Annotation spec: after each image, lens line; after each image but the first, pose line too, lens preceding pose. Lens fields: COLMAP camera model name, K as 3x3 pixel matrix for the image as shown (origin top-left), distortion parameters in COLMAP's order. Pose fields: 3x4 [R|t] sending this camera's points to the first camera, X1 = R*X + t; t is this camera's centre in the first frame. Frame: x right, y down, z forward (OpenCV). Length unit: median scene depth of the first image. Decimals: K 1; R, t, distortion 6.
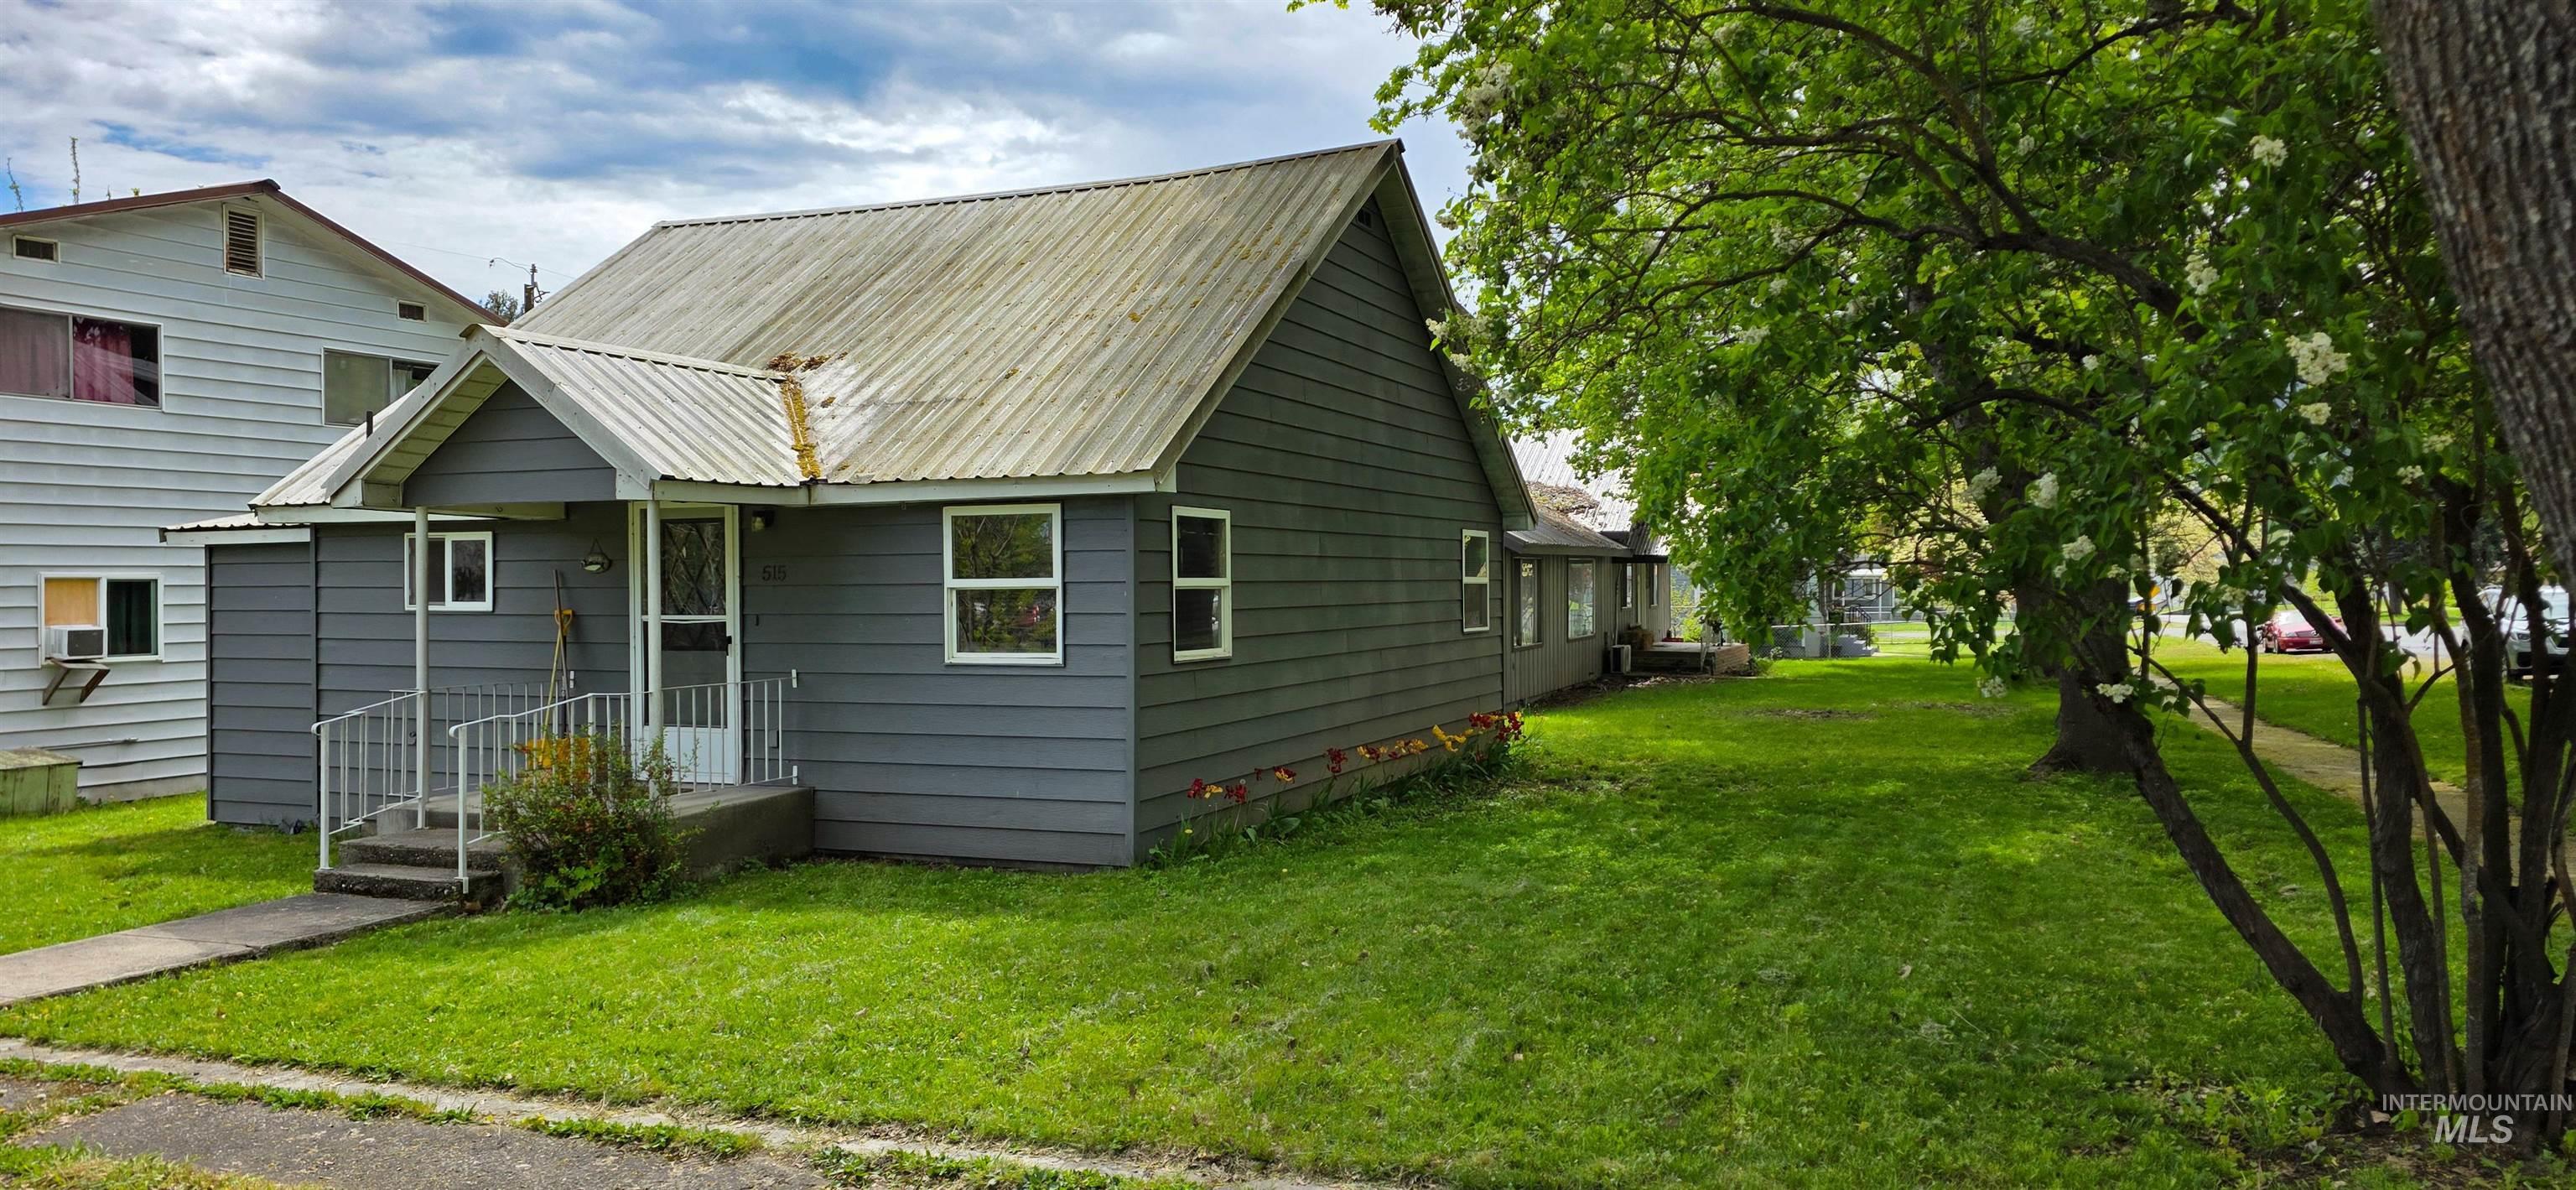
lens RADIAL K [[1685.9, 0, 1288.0], [0, 1685.9, 595.0], [0, 0, 1]] dist [0.055494, -0.004008]
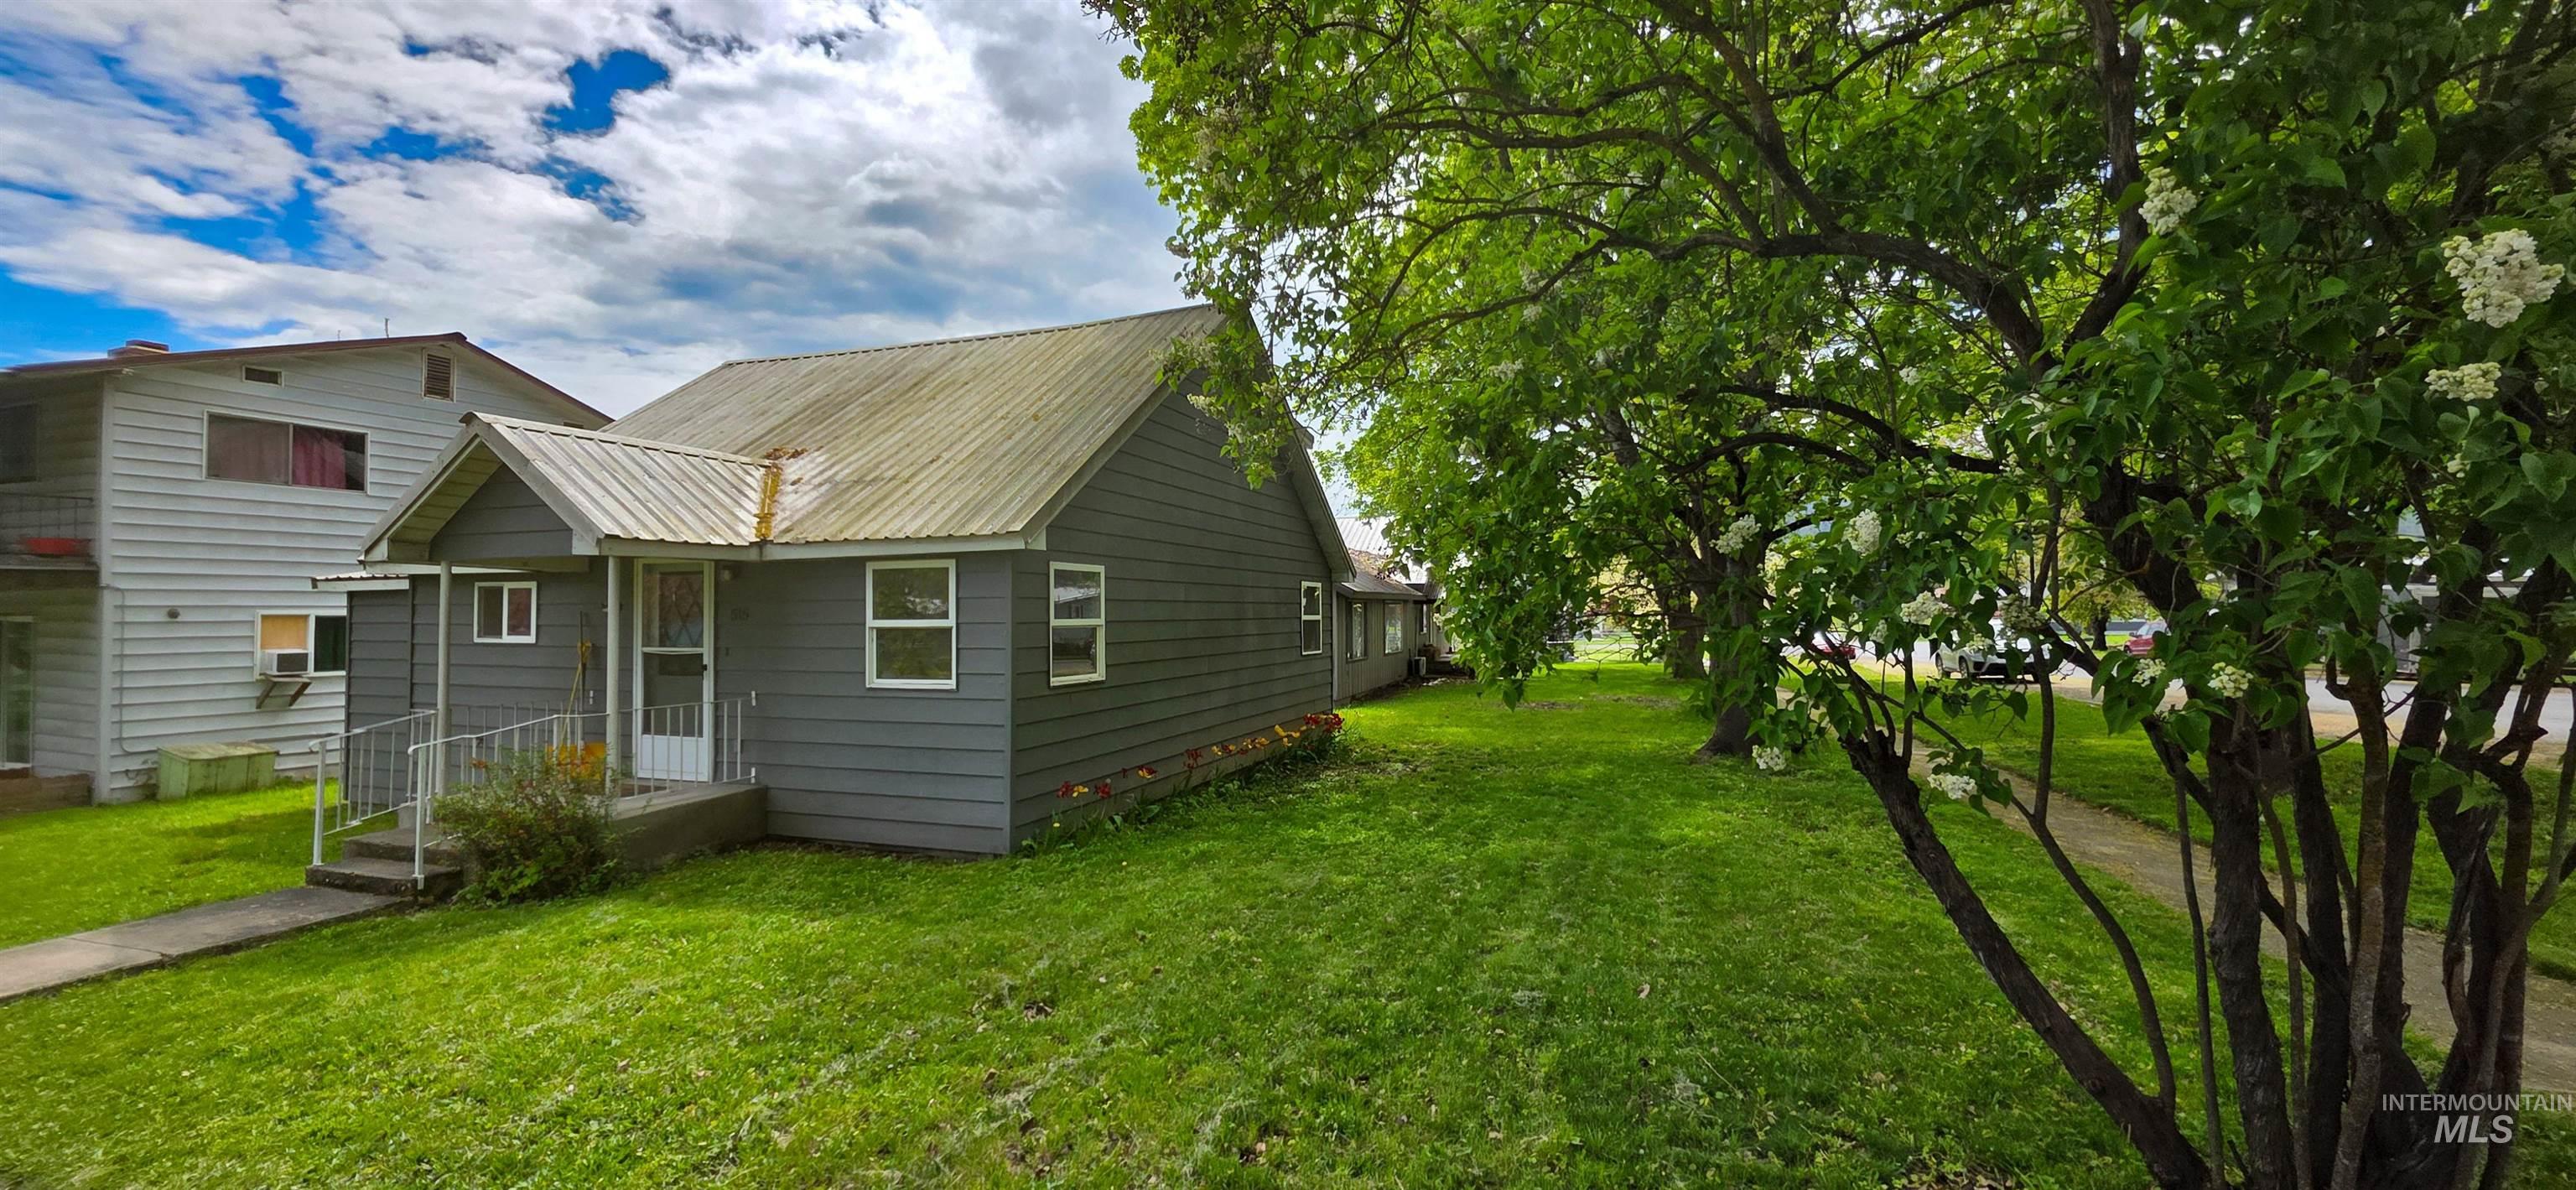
lens RADIAL K [[1016.4, 0, 1288.0], [0, 1016.4, 595.0], [0, 0, 1]] dist [-0.000477, 0.000027]
pose [[0.998175, 0.002205, 0.060346, 0.059416], [-0.000618, 0.999654, -0.026303, -0.007804], [-0.060383, 0.026217, 0.997831, 0.222456]]
